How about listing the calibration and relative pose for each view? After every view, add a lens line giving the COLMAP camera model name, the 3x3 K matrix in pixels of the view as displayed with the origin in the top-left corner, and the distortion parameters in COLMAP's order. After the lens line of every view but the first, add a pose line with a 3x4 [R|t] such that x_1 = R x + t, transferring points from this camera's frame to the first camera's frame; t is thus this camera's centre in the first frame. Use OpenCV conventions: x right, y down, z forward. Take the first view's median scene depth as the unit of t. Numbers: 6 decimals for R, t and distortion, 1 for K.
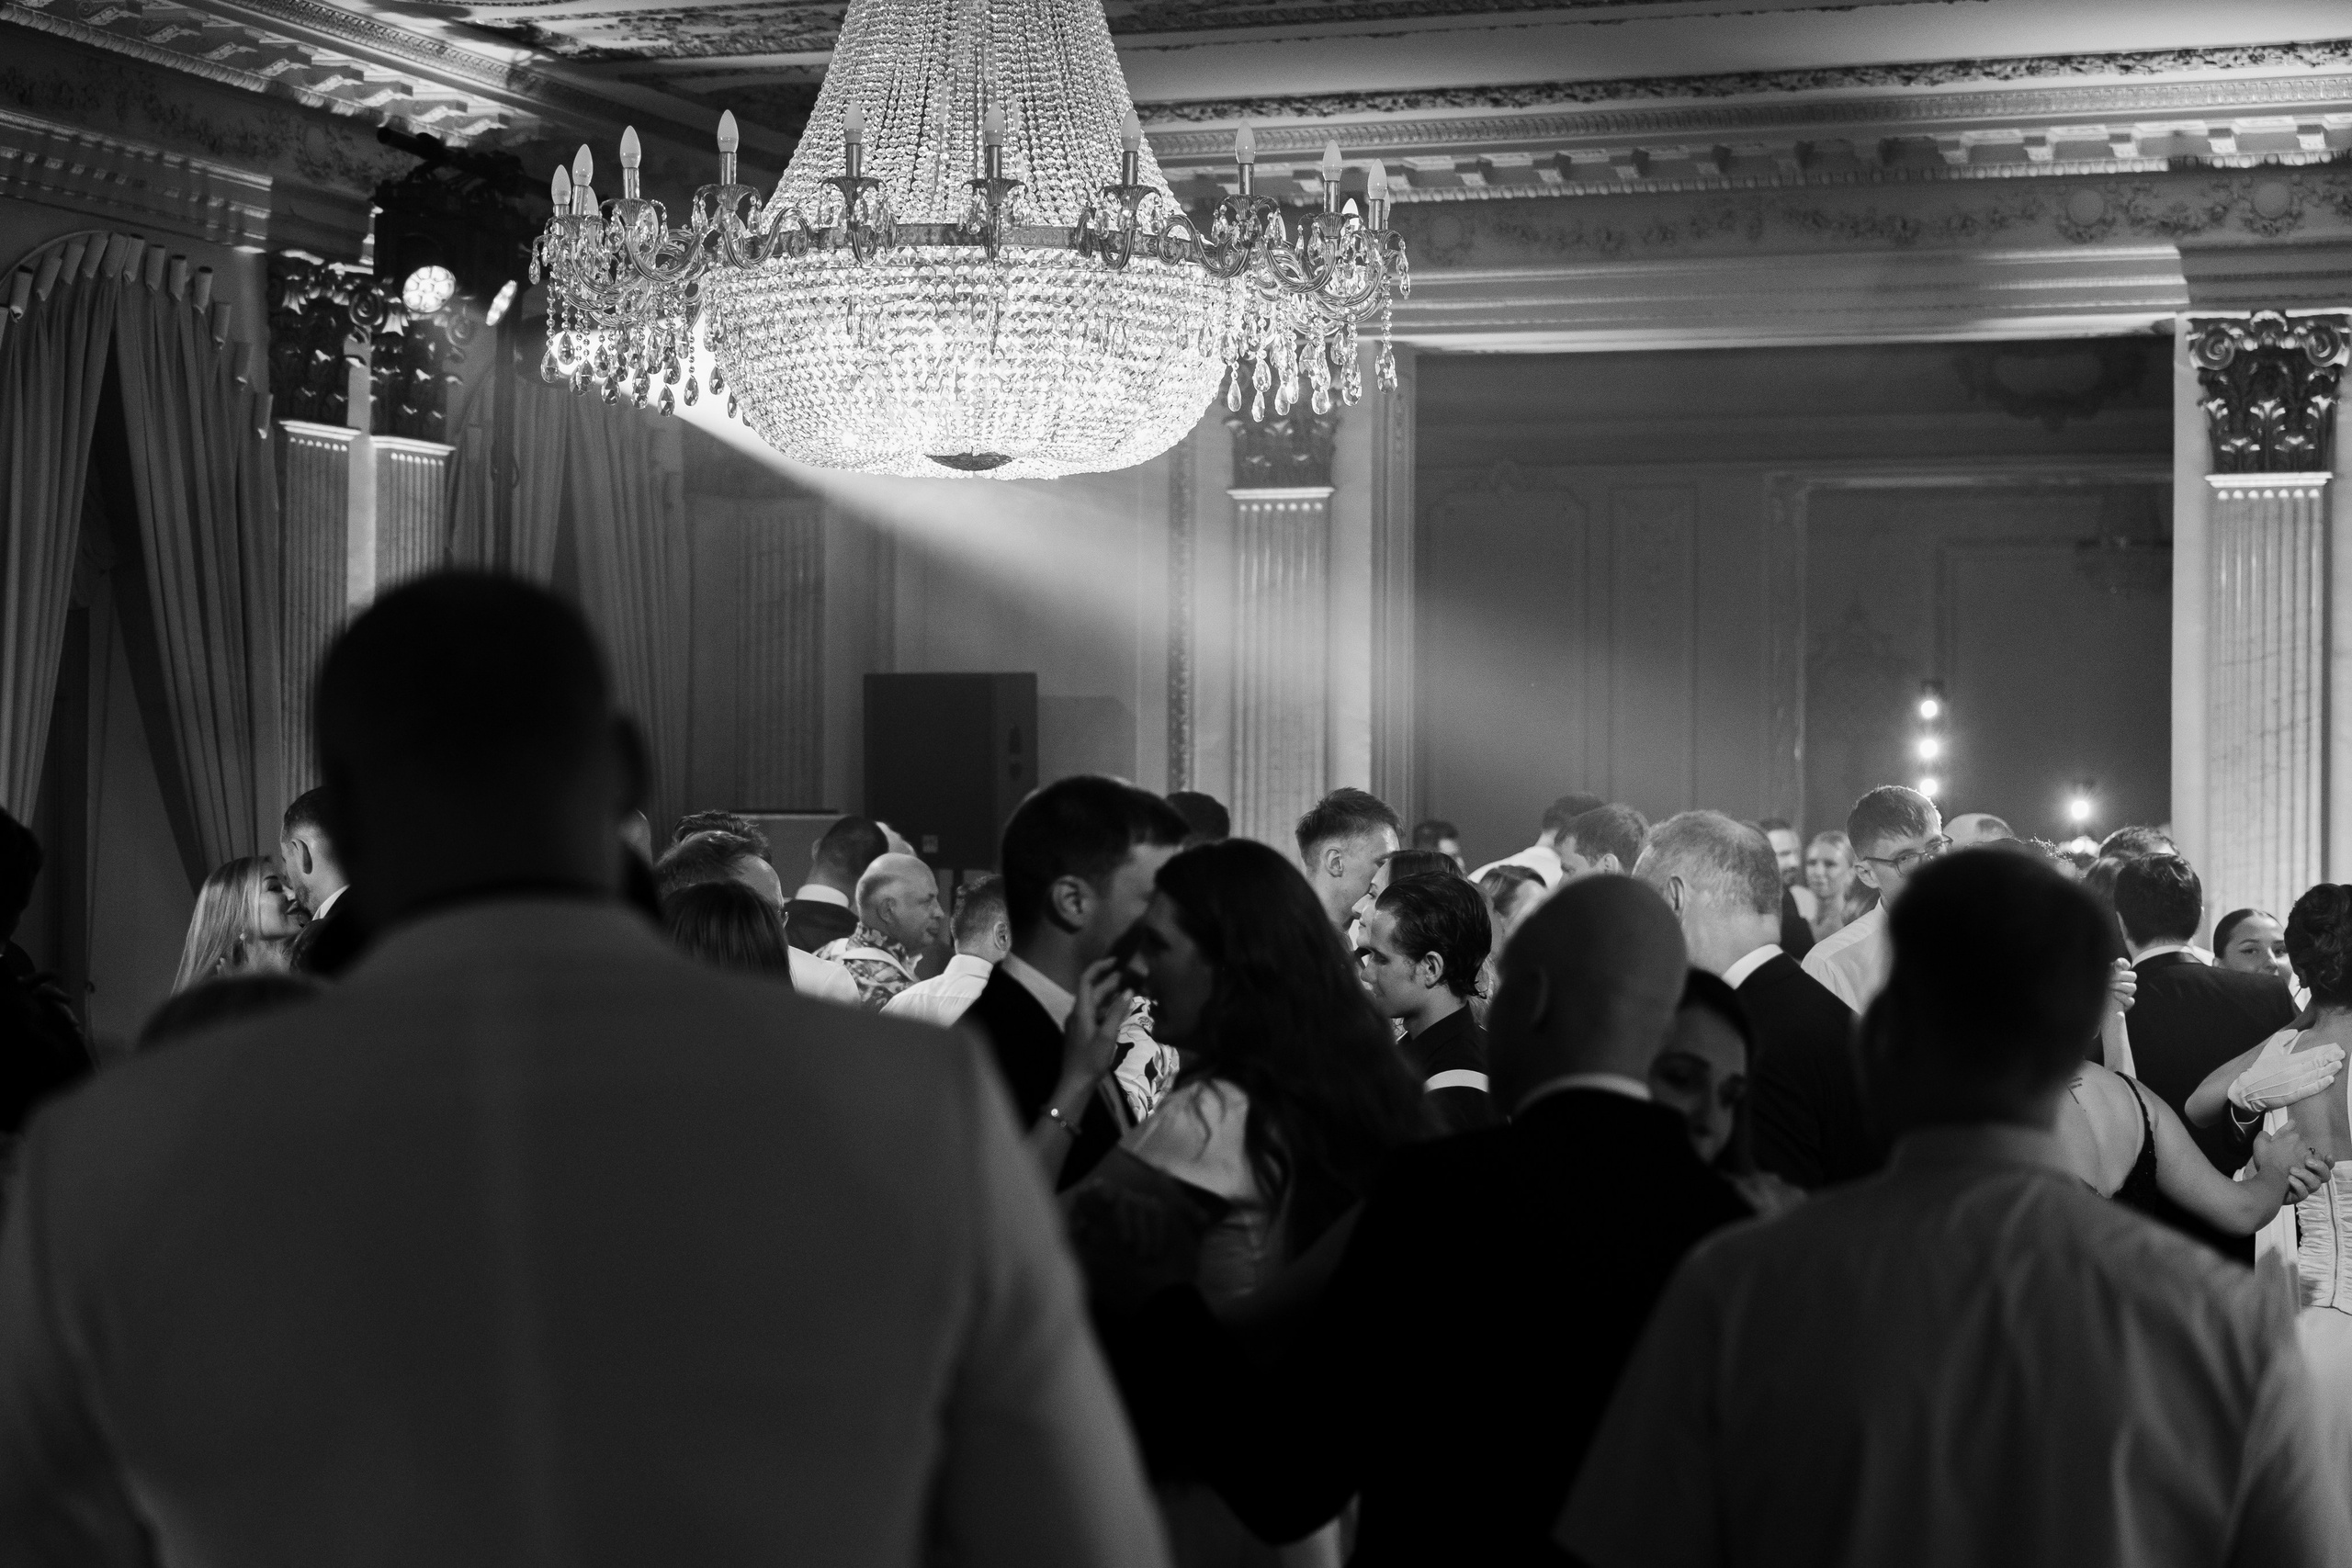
lens RADIAL K [[4195.5, 0, 1180.2], [0, 4195.5, 820.6], [0, 0, 1]] dist [-0.000618, 0.052473]
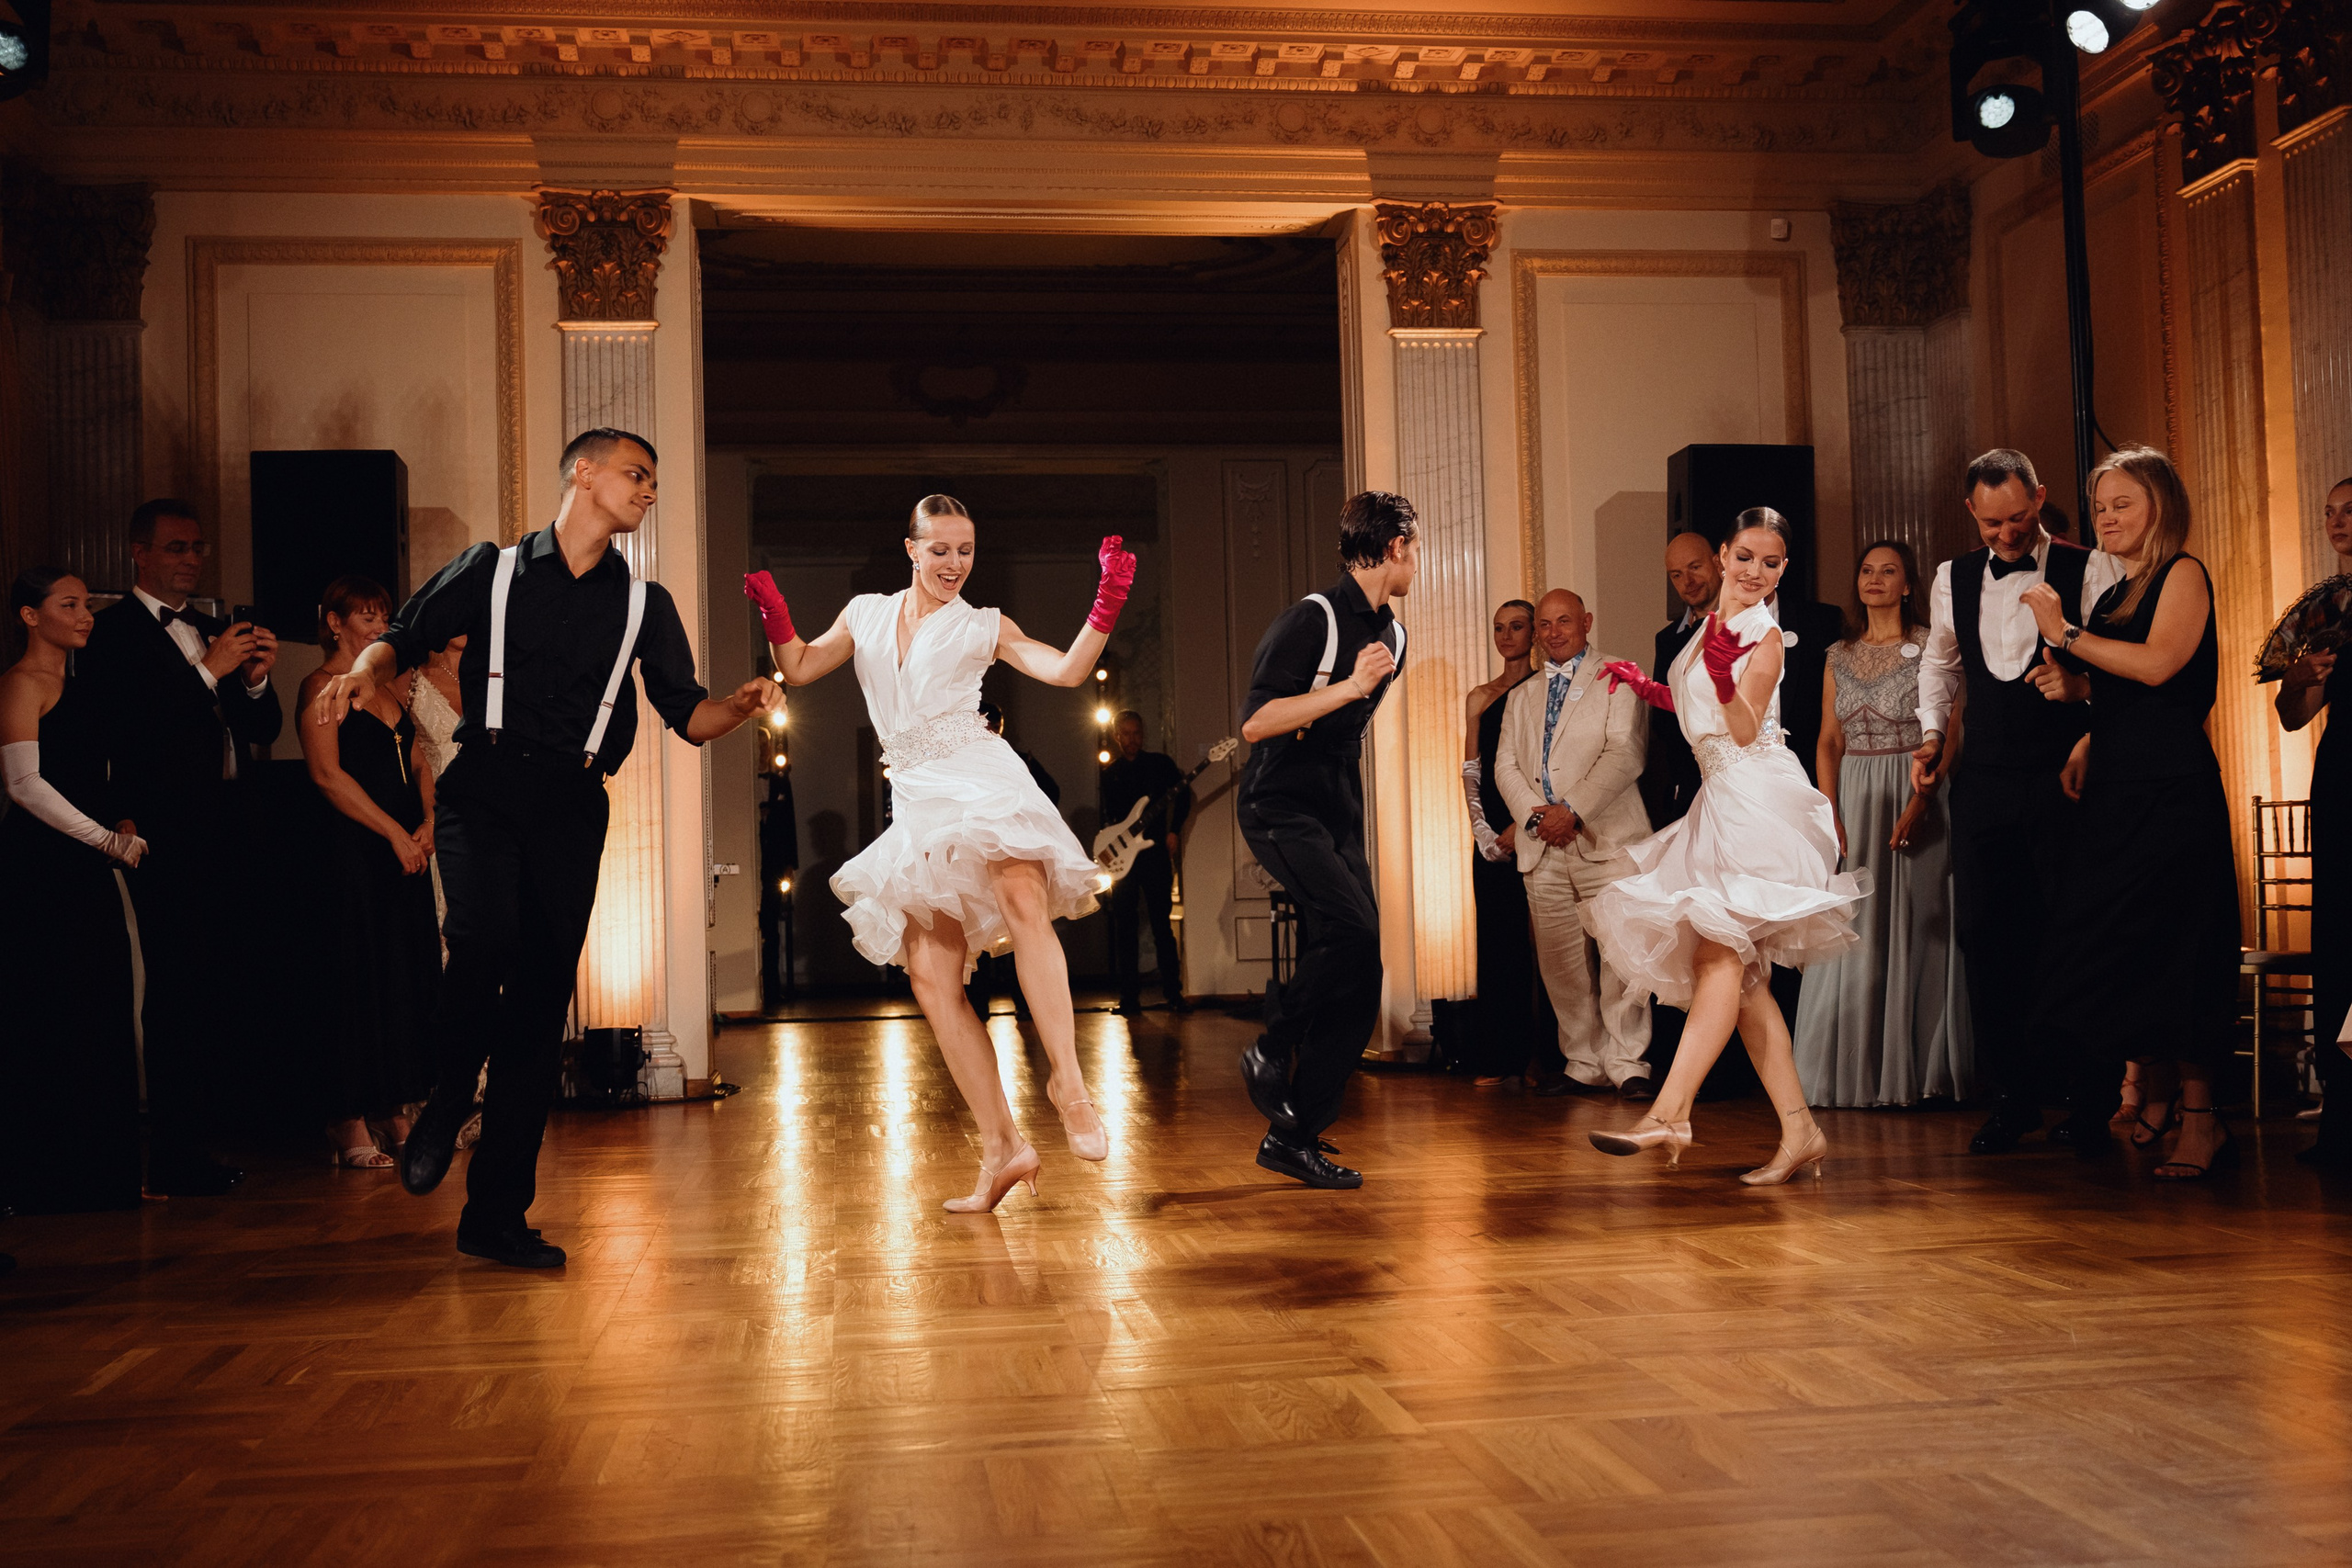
lens RADIAL K [[2449.3, 0, 1176.0], [0, 2449.3, 784.0], [0, 0, 1]] dist [-0.017416, 0.028689]
pose [[0.873481, -0.014984, 0.486628, -0.181101], [0.036424, 0.998736, -0.034626, 0.081182], [-0.485495, 0.047971, 0.872923, 0.384949]]
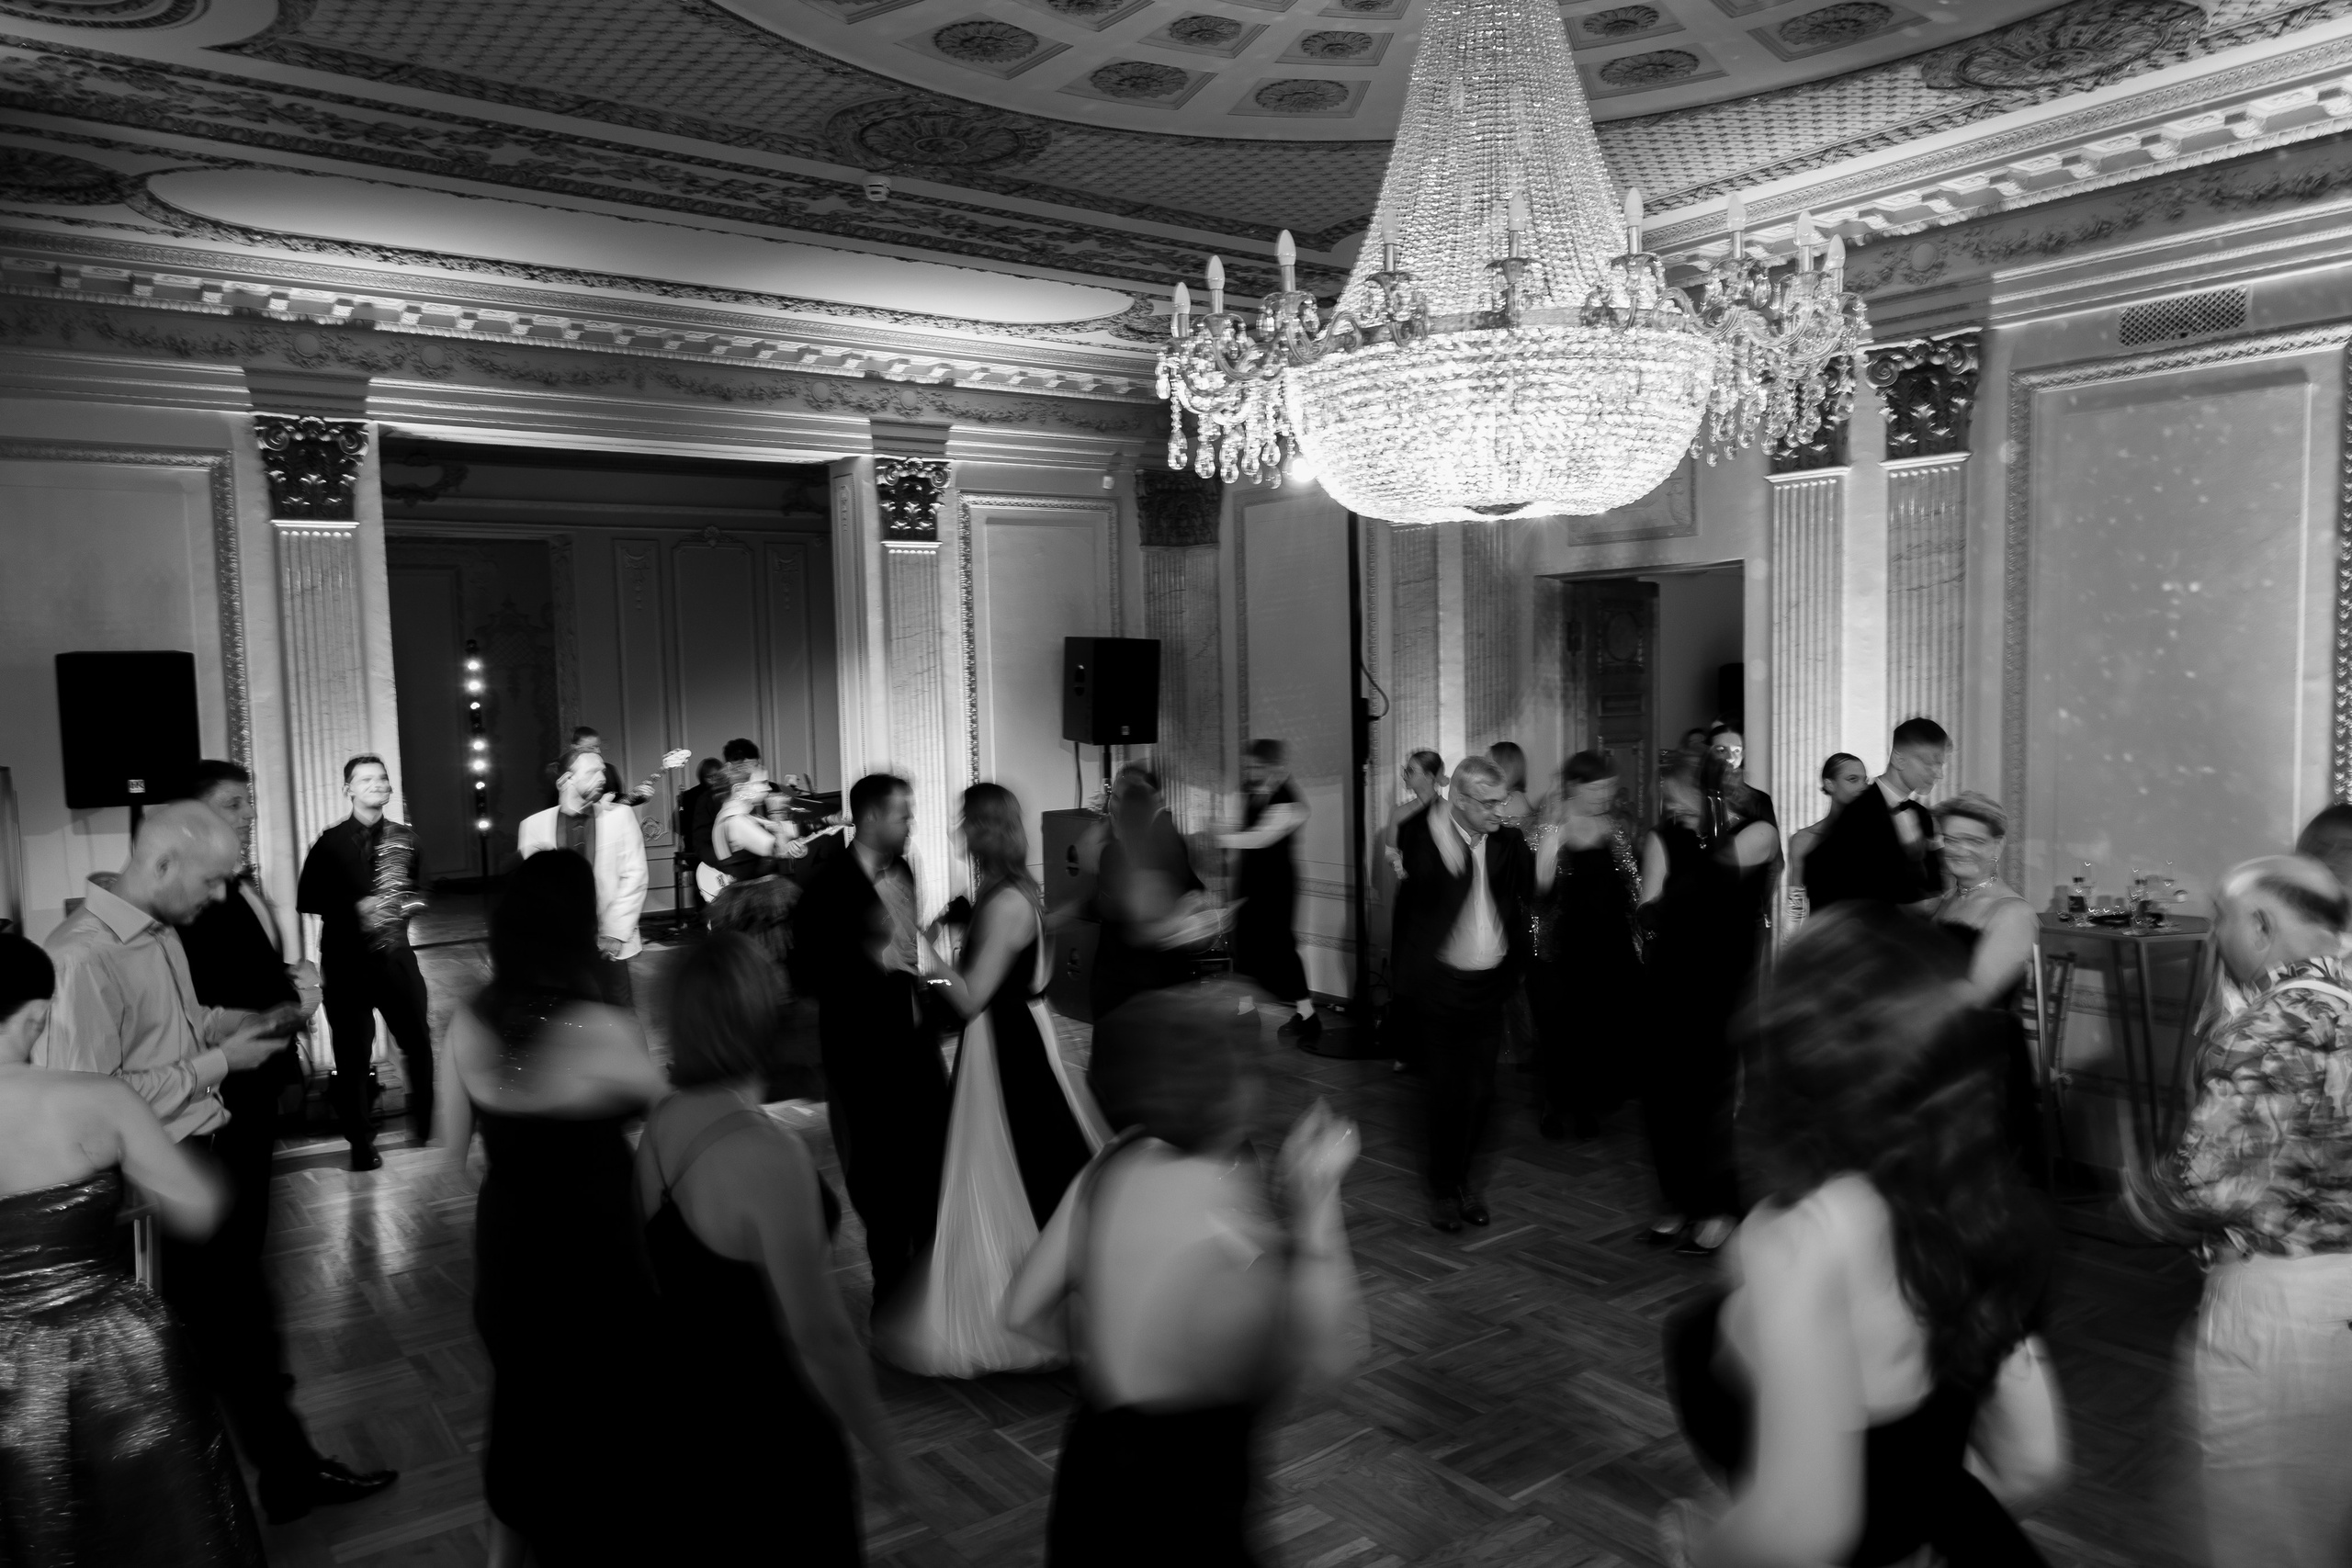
lens RADIAL K [[1611.3, 0, 1165.0], [0, 1611.3, 792.8], [0, 0, 1]] dist [-0.001143, -0.001362]
pose [[0.533478, -0.089020, 0.841117, -0.322131], [0.031083, 0.995838, 0.085680, -0.026384], [-0.845243, -0.019564, 0.534024, 0.494583]]
